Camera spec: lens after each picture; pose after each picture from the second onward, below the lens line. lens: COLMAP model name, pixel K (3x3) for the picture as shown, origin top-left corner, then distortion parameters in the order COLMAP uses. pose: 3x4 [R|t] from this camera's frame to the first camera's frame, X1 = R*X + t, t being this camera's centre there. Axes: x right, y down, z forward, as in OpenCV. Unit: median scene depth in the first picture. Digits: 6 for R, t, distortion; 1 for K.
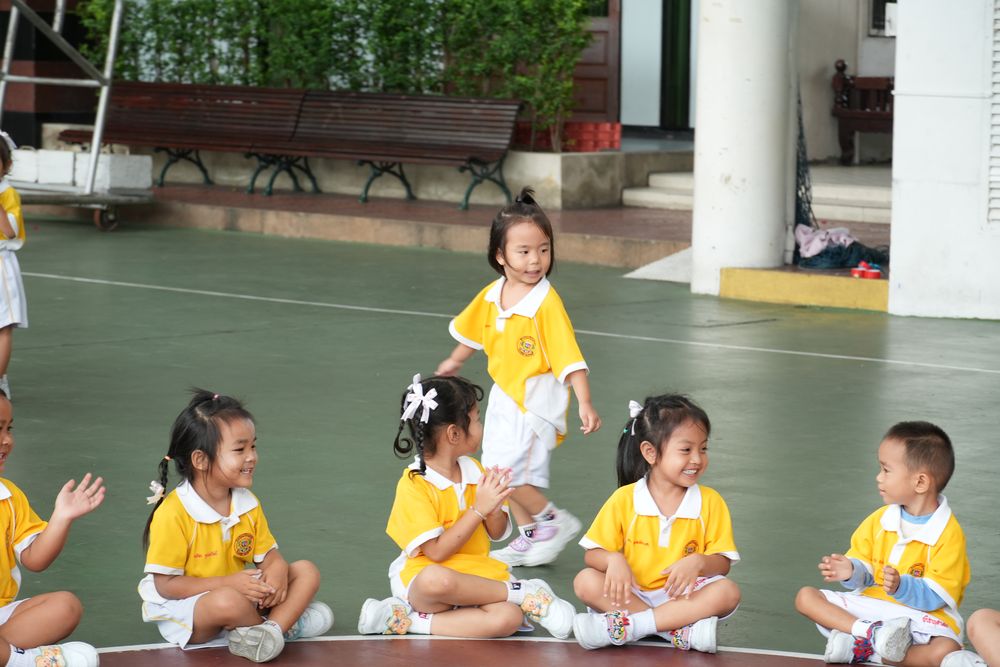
lens RADIAL K [[3064.0, 0, 500.0], [0, 3064.0, 333.5], [0, 0, 1]] dist [0.119411, 0.209760]
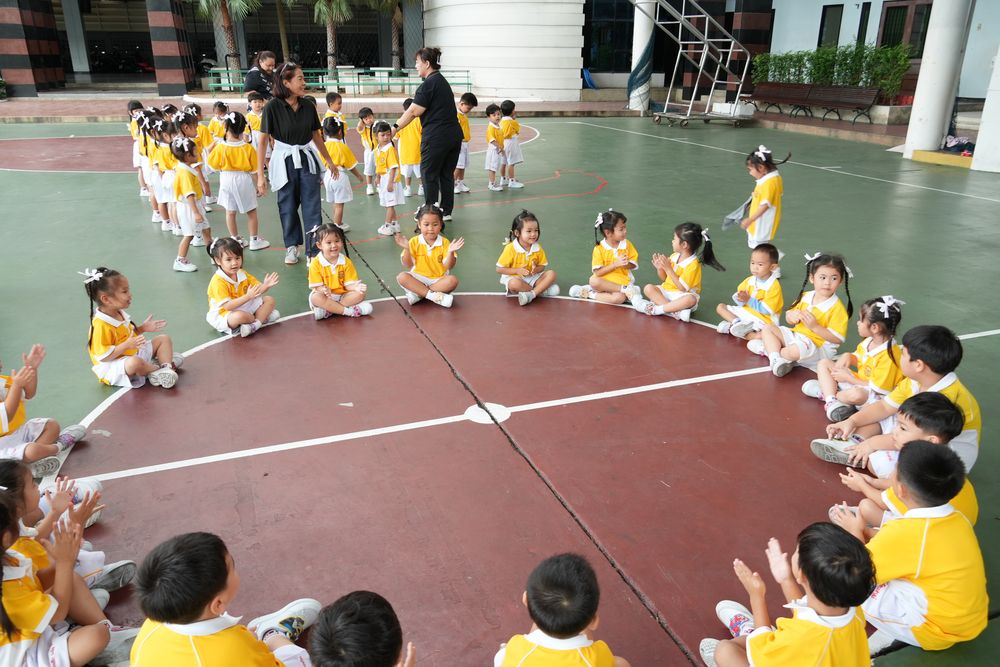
lens RADIAL K [[751.4, 0, 500.0], [0, 751.4, 333.5], [0, 0, 1]] dist [-0.054112, 0.063915]
pose [[0.860938, 0.159753, -0.482976, 0.078748], [-0.034445, 0.965539, 0.257968, -0.016270], [0.507543, -0.205458, 0.836772, 0.111214]]
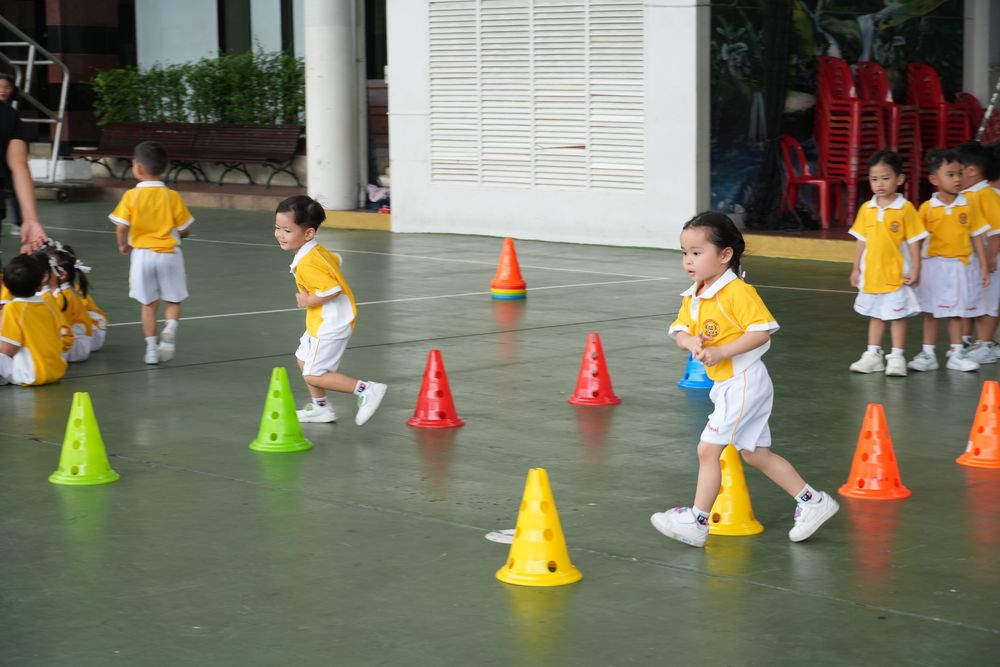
lens RADIAL K [[2097.9, 0, 503.4], [0, 2097.9, 389.6], [0, 0, 1]] dist [0.039389, 0.080555]
pose [[0.995824, -0.010306, -0.090708, 0.226776], [0.013878, 0.999149, 0.038837, 0.029945], [0.090230, -0.039933, 0.995120, -0.198704]]
